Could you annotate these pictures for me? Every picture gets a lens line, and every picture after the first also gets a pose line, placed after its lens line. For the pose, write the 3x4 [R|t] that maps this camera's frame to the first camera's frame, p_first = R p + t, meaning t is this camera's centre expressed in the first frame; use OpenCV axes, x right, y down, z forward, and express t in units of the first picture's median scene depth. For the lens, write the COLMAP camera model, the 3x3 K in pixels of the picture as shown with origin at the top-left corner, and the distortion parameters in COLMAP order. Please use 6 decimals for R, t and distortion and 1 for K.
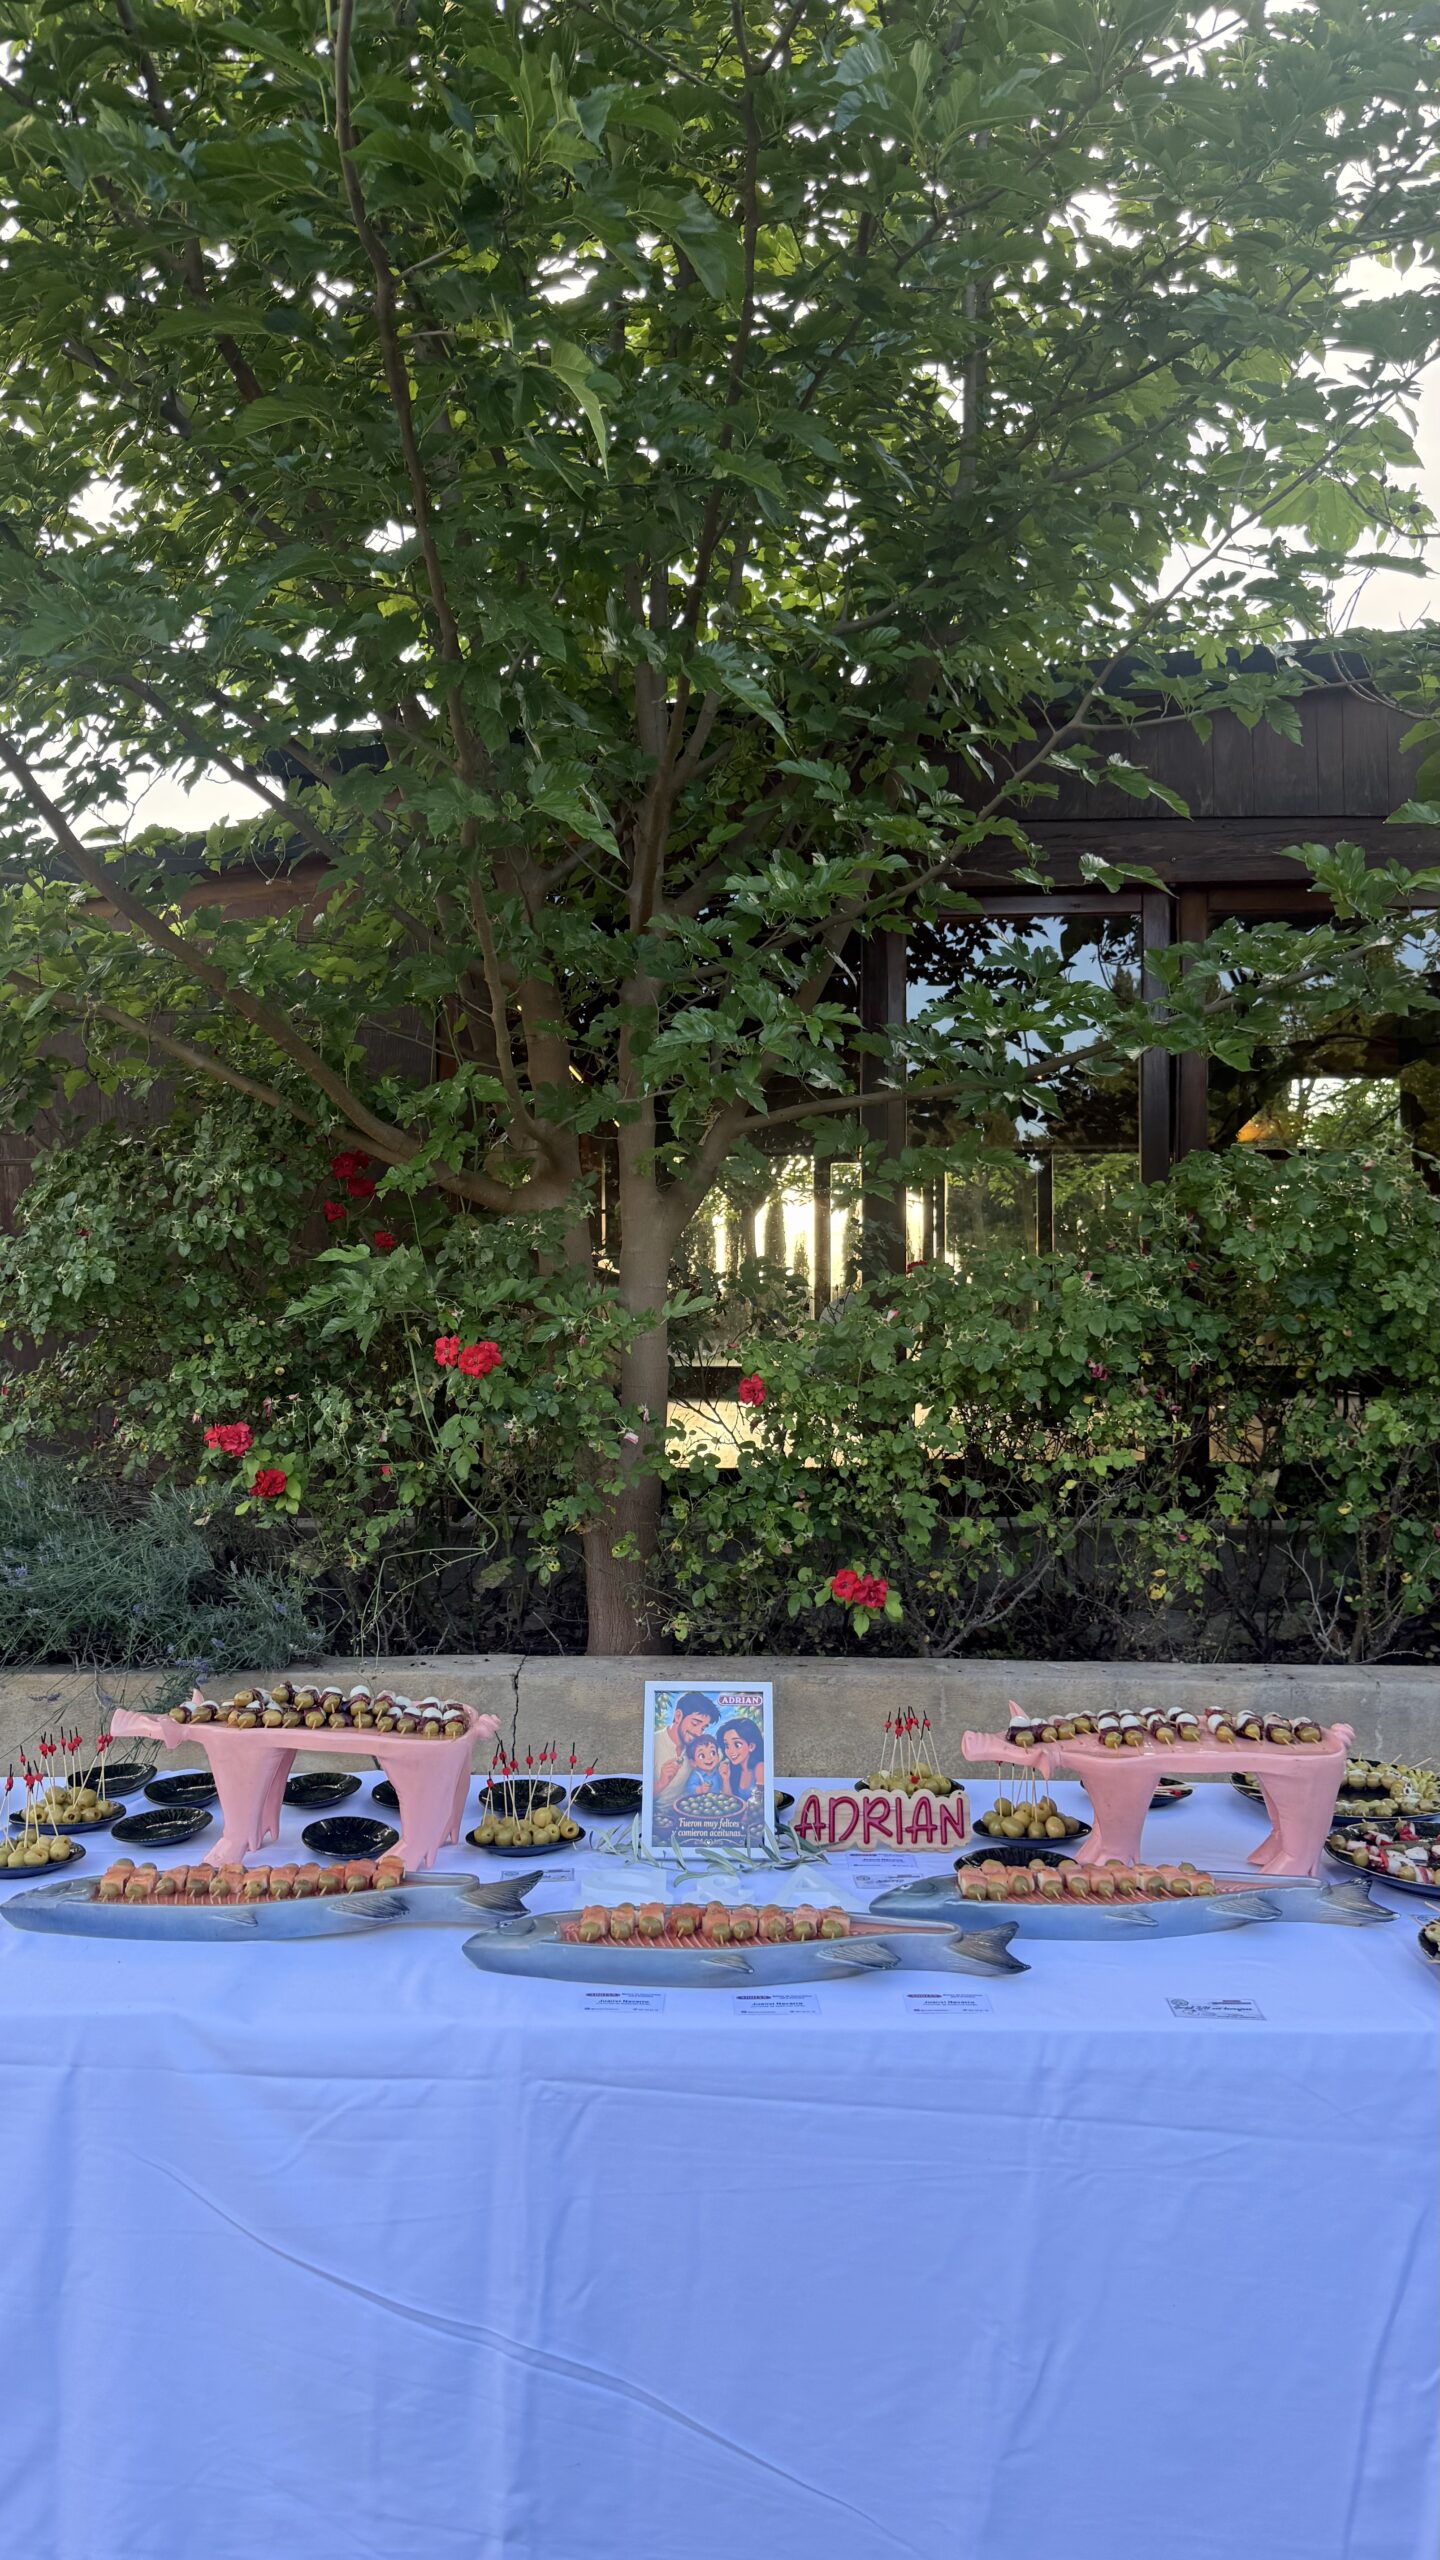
lens RADIAL K [[1929.7, 0, 725.3], [0, 1929.7, 1238.1], [0, 0, 1]] dist [0.137280, -0.300378]
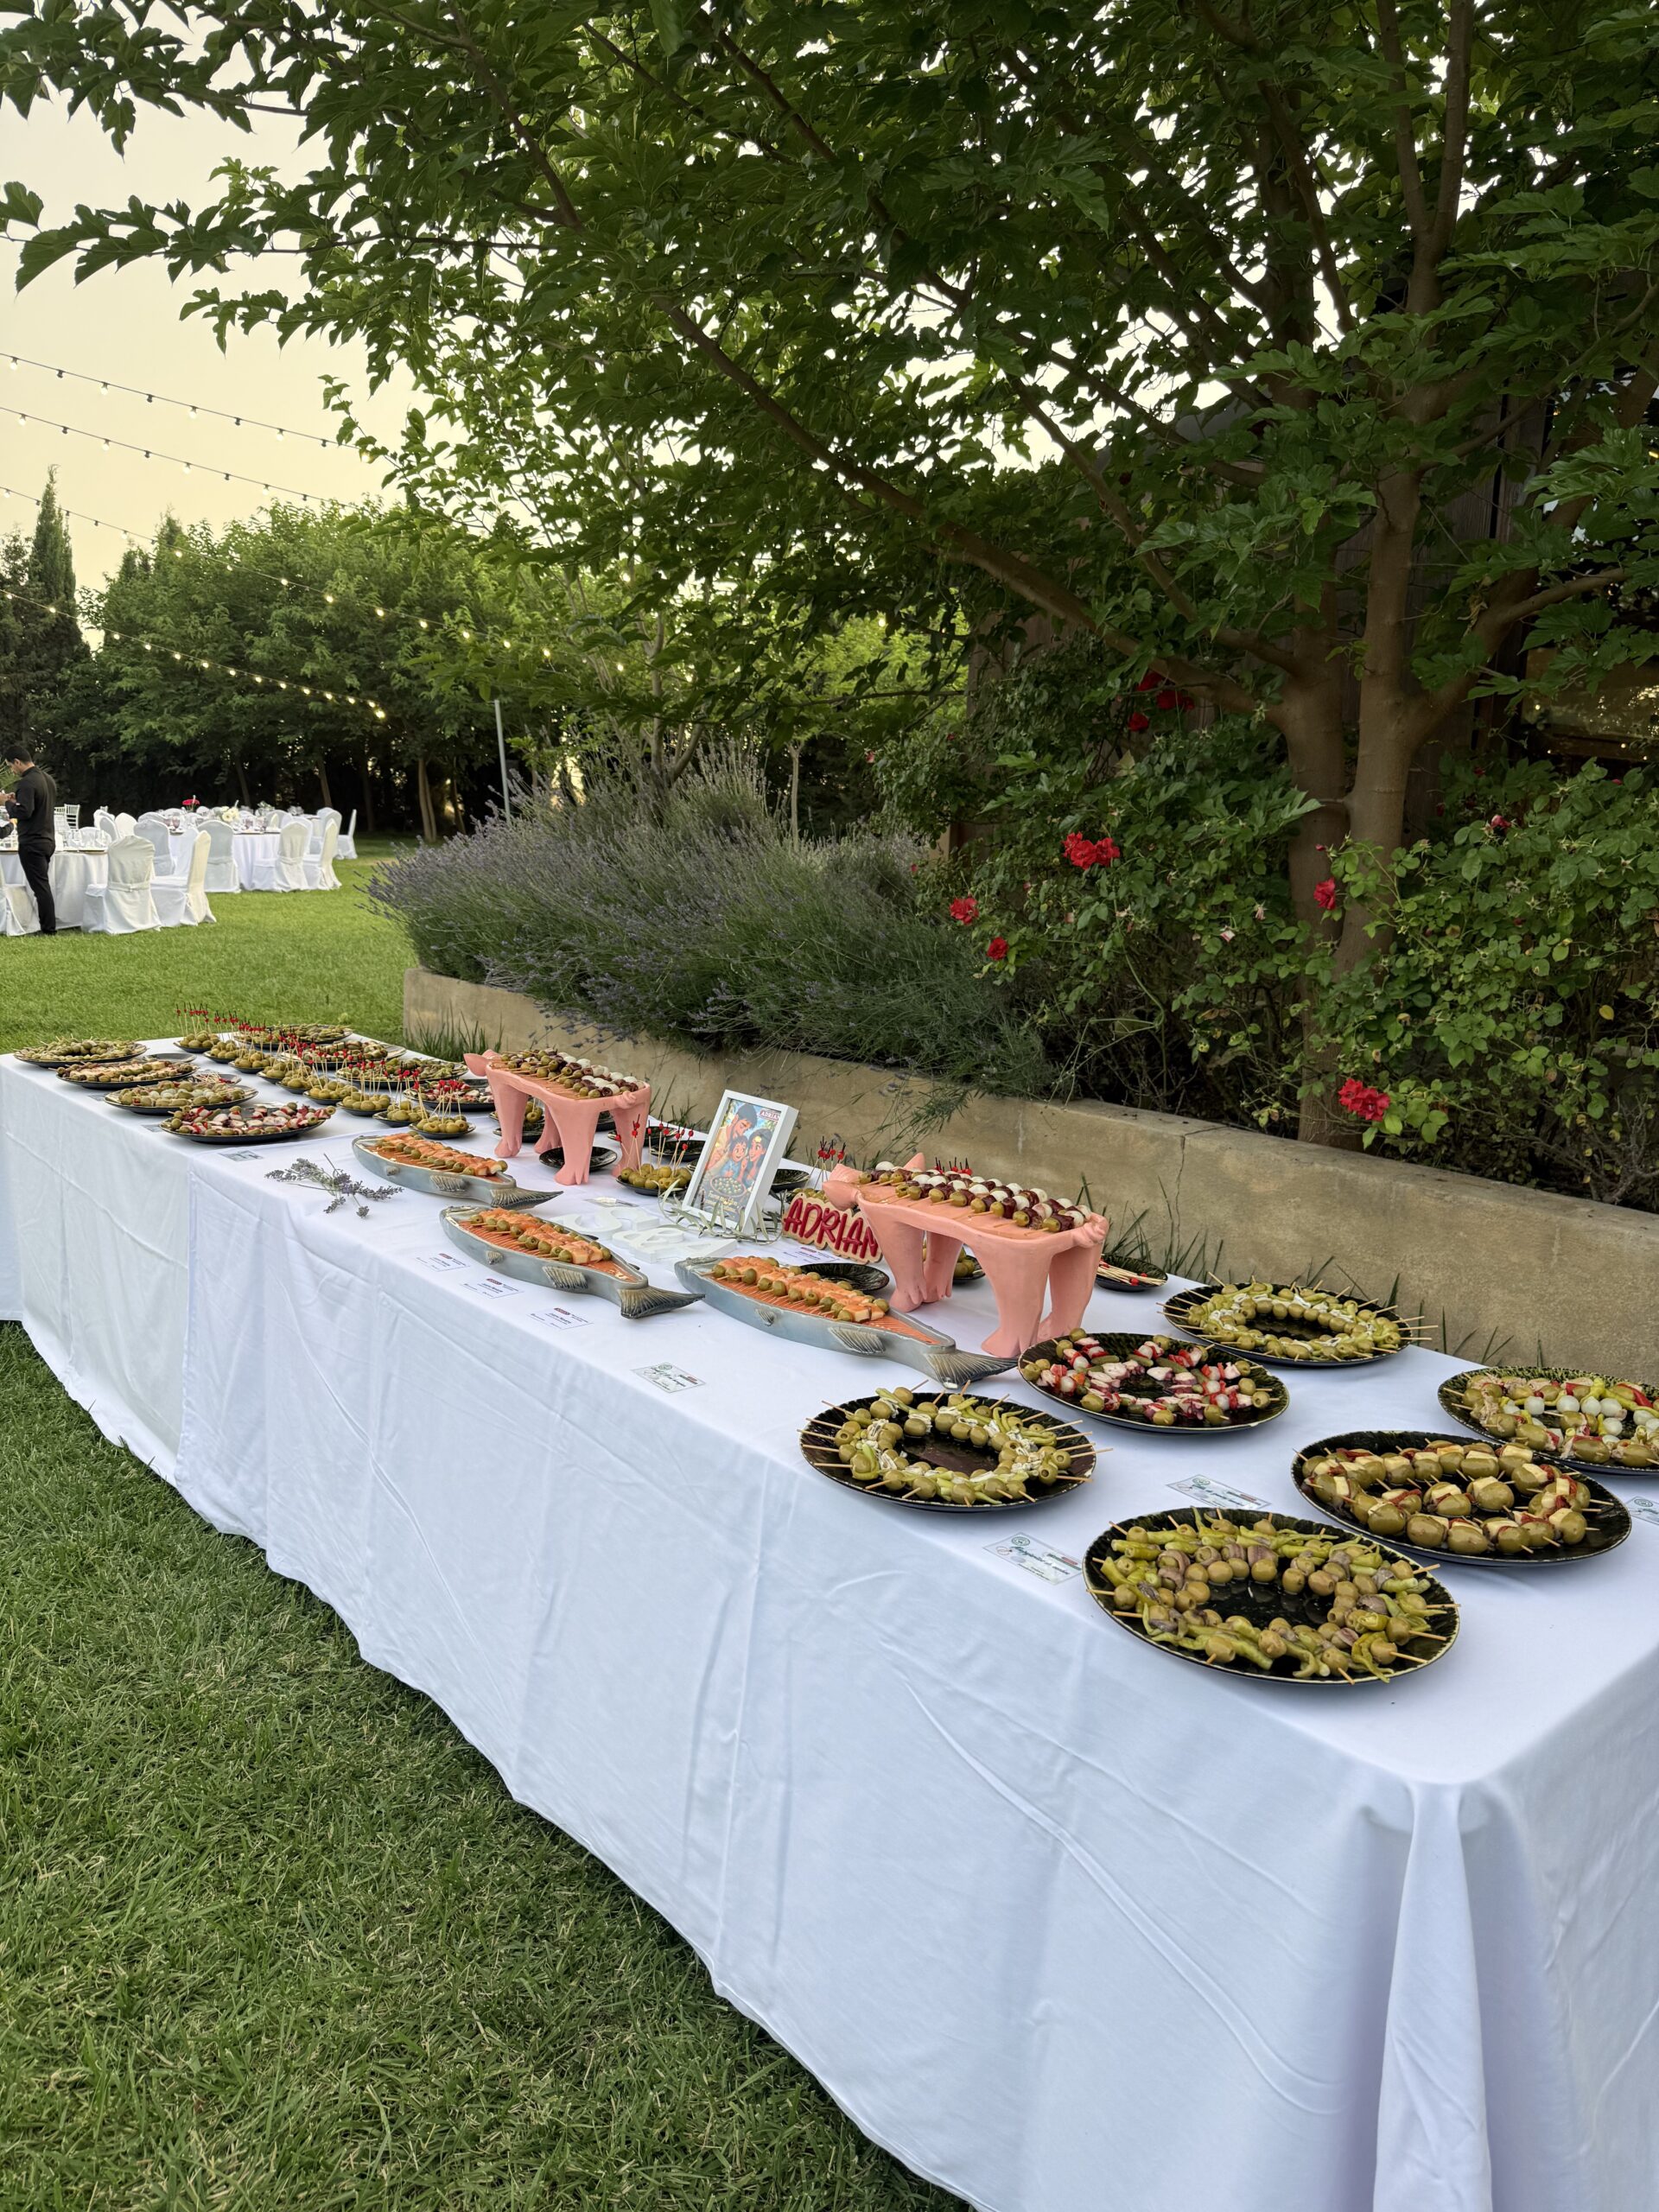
lens RADIAL K [[1594.6, 0, 802.2], [0, 1594.6, 1080.5], [0, 0, 1]] dist [0.174128, -0.367870]
pose [[0.666424, 0.143881, -0.731559, 0.773856], [-0.019775, 0.984269, 0.175568, 0.034708], [0.745311, -0.102536, 0.658785, 0.340637]]
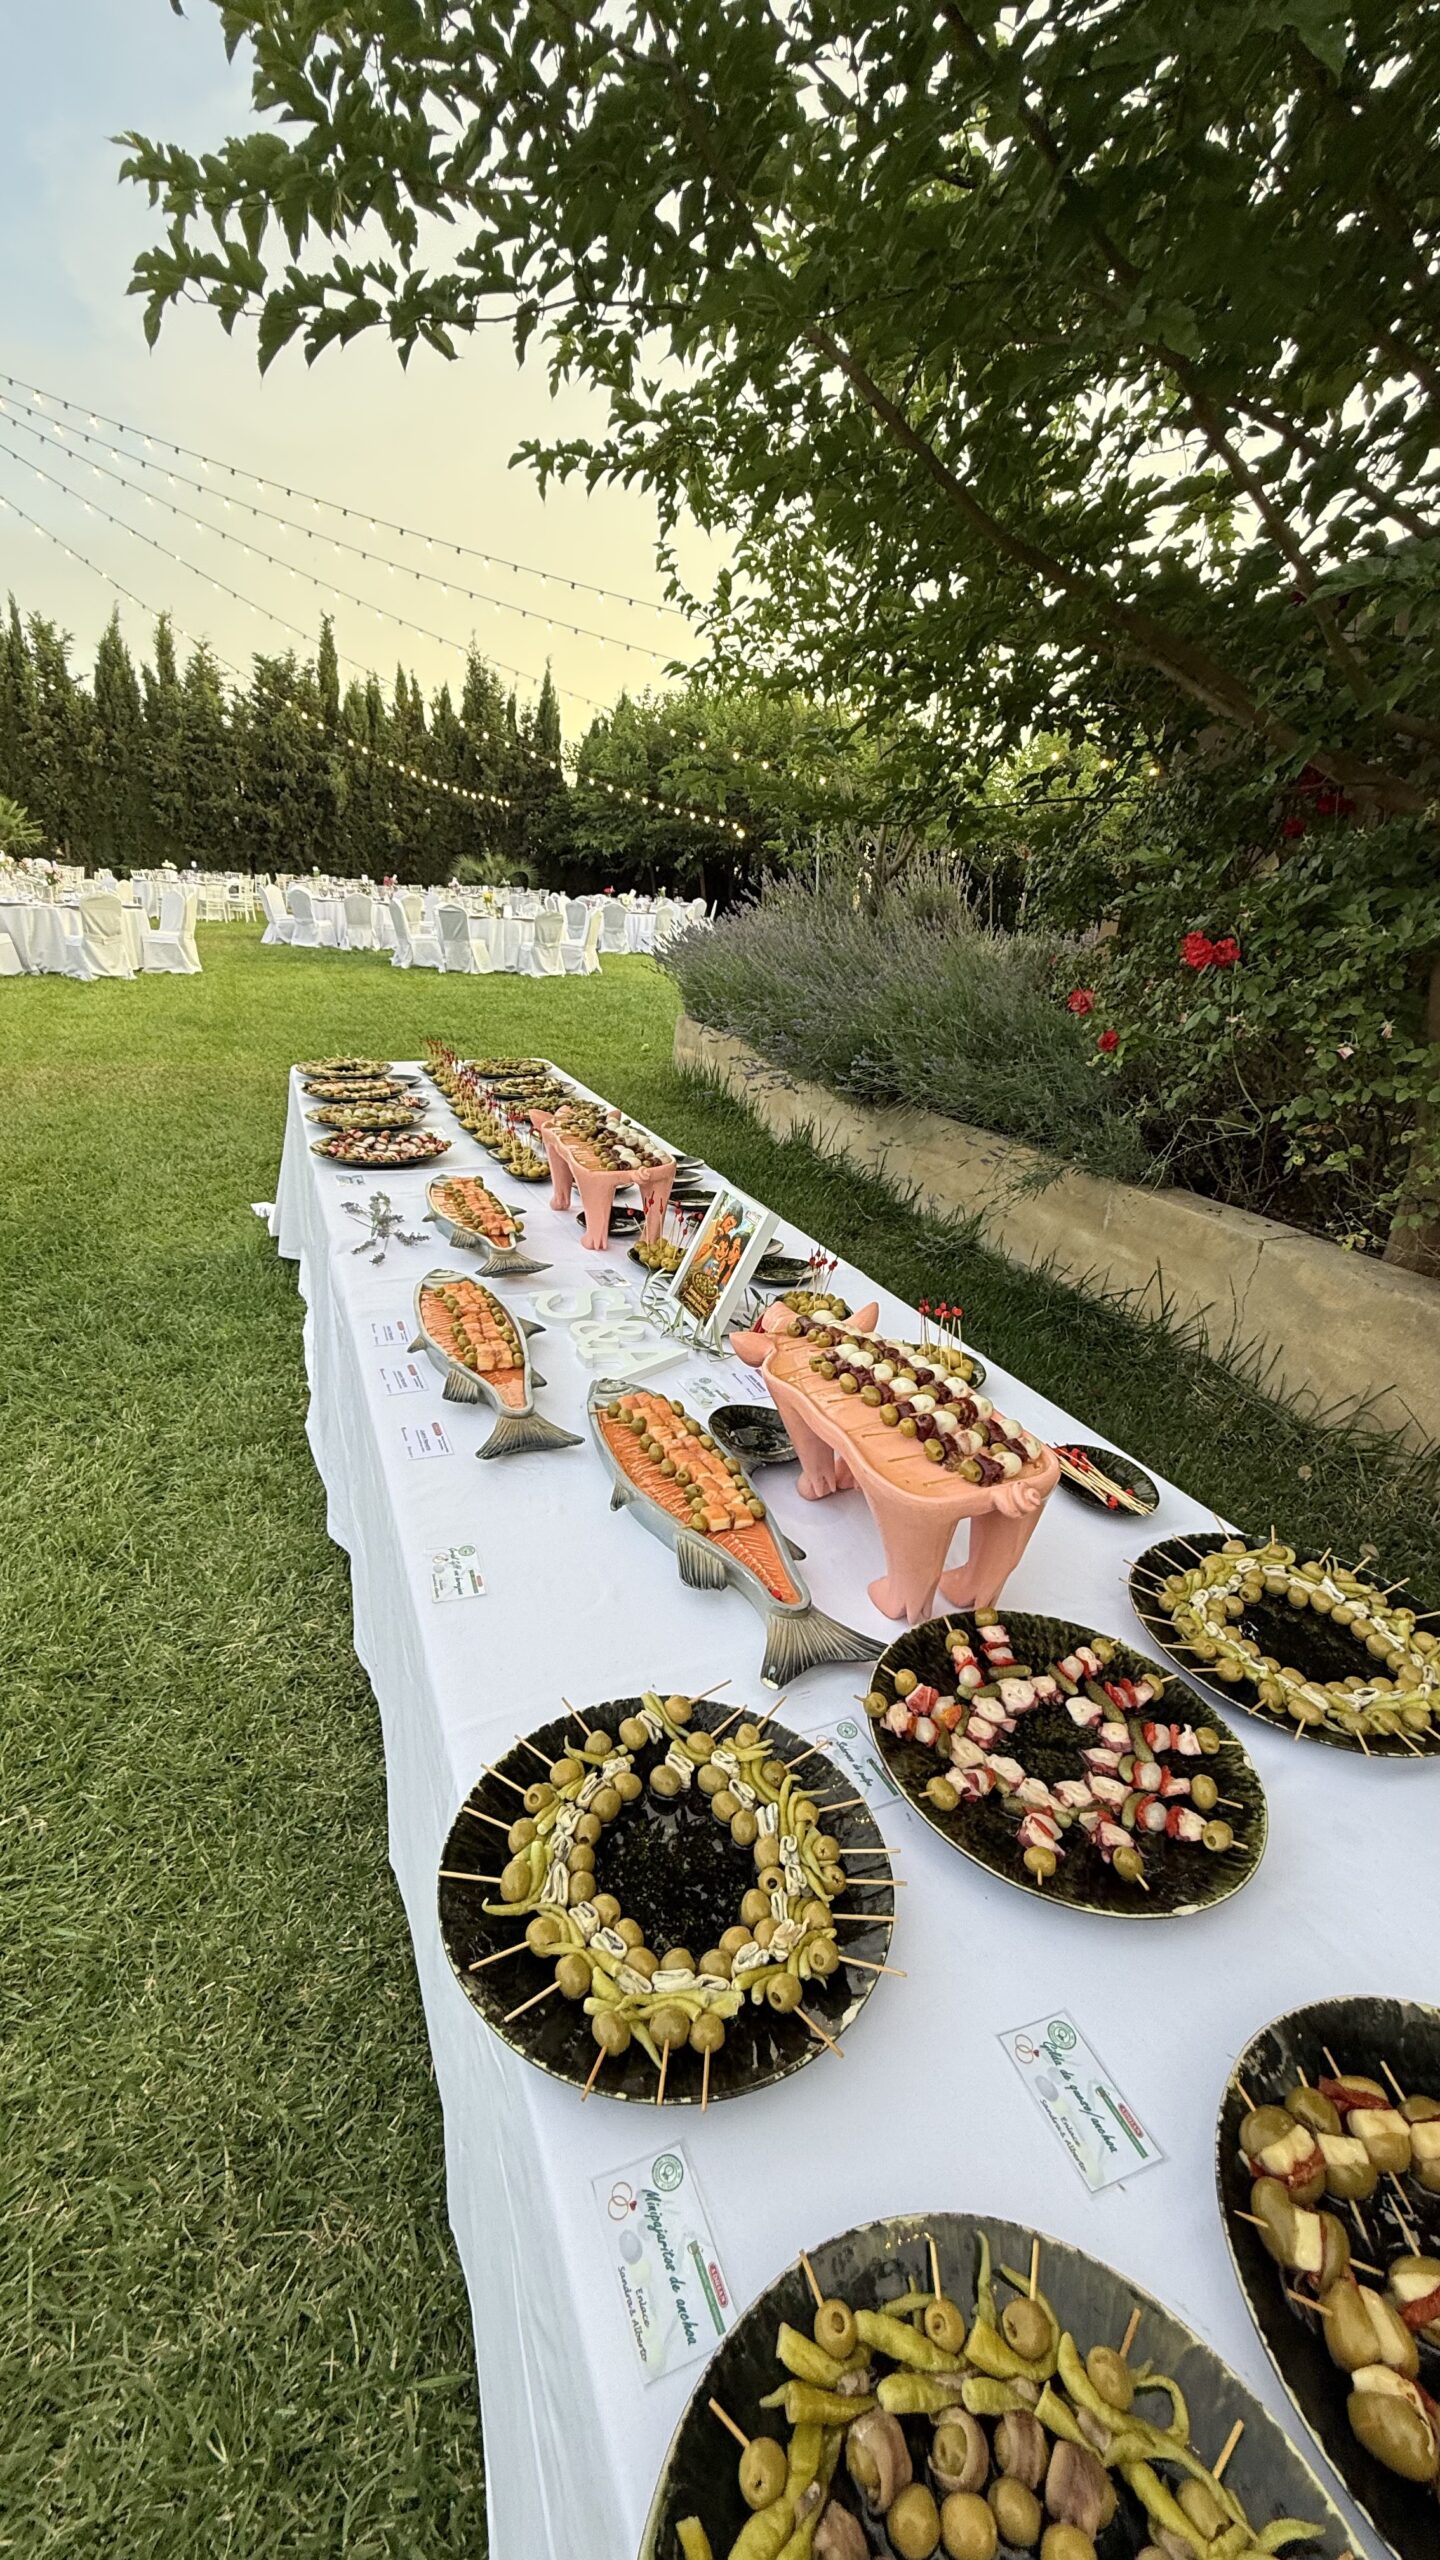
lens RADIAL K [[1034.4, 0, 711.5], [0, 1034.4, 1269.3], [0, 0, 1]] dist [-0.001140, 0.000077]
pose [[0.416695, 0.342151, -0.842198, 0.532844], [-0.062055, 0.935009, 0.349153, 0.051333], [0.906926, -0.093228, 0.410846, 0.721001]]
